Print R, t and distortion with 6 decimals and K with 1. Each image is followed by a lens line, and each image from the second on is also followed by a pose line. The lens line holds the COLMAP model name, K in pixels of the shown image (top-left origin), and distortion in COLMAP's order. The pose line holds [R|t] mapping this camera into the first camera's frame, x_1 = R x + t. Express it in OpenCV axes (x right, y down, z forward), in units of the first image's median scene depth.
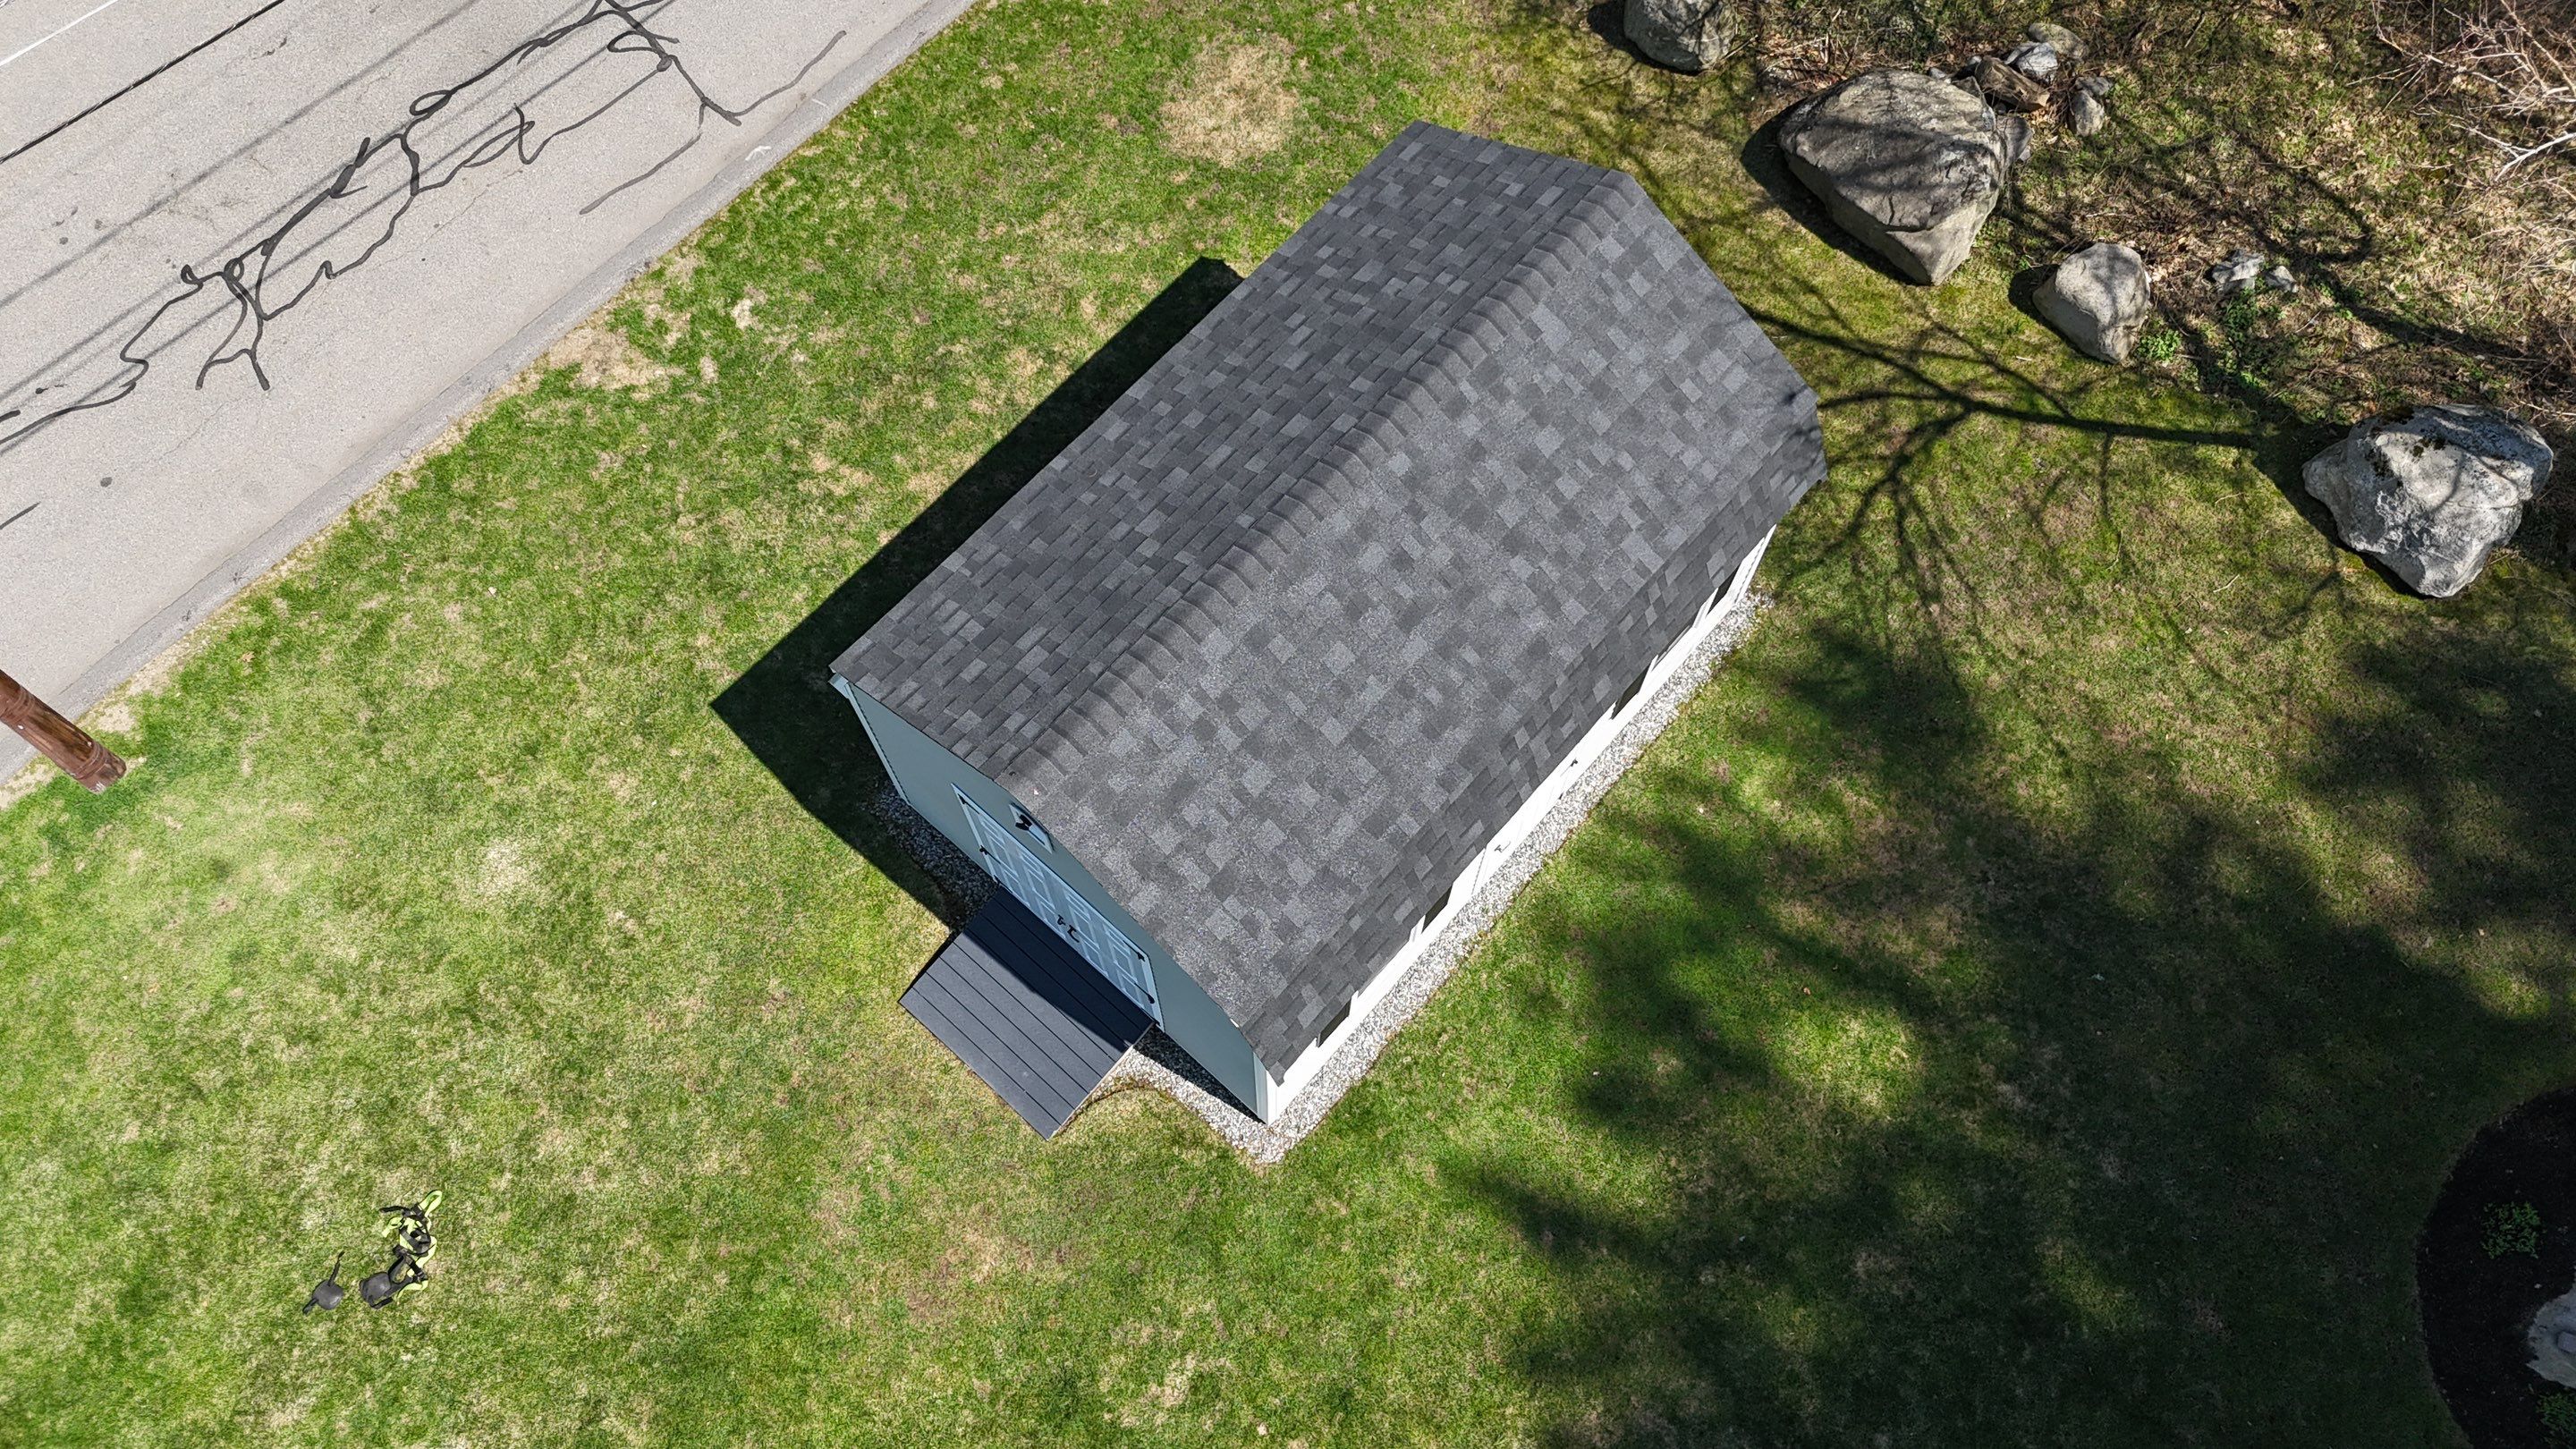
lens RADIAL K [[1913.6, 0, 1276.4], [0, 1913.6, 734.4], [0, 0, 1]] dist [0.059738, -0.063244]
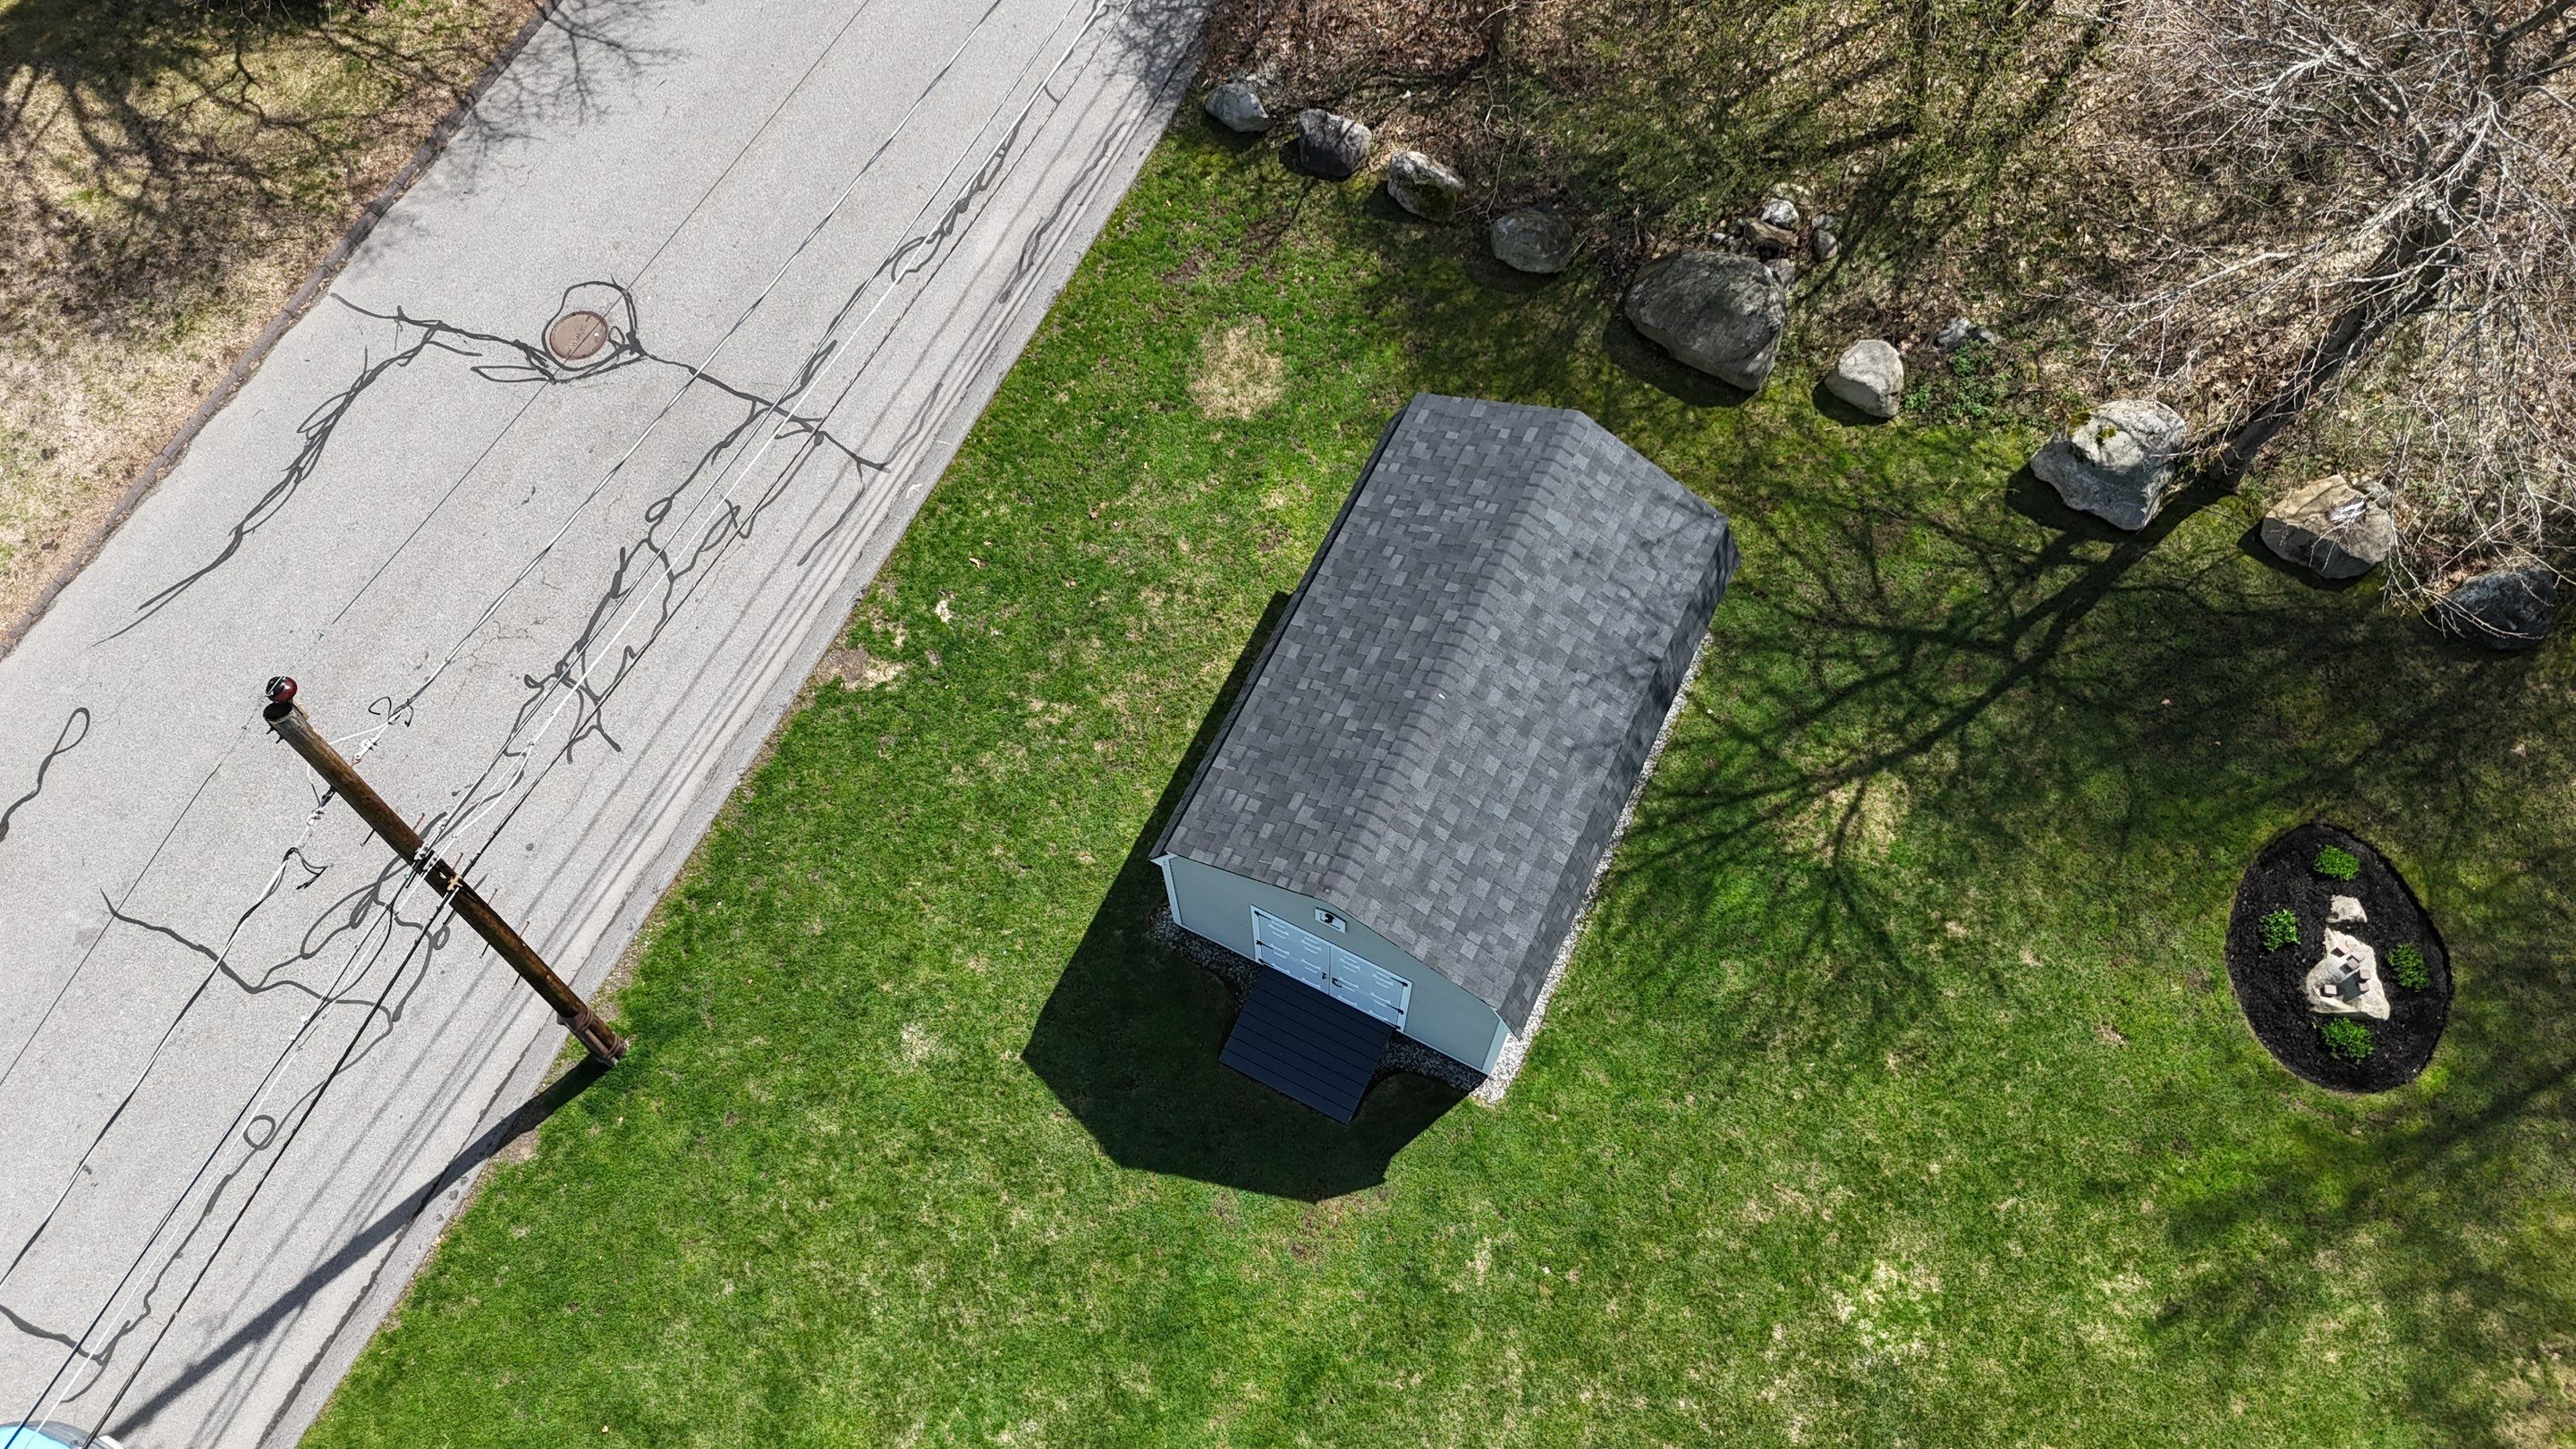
lens RADIAL K [[1913.6, 0, 1285.7], [0, 1913.6, 724.0], [0, 0, 1]] dist [0.059738, -0.063244]
pose [[0.965217, -0.244179, 0.093447, -0.206594], [0.245392, 0.969423, -0.001543, -0.086169], [-0.090213, 0.024420, 0.995623, -0.417959]]
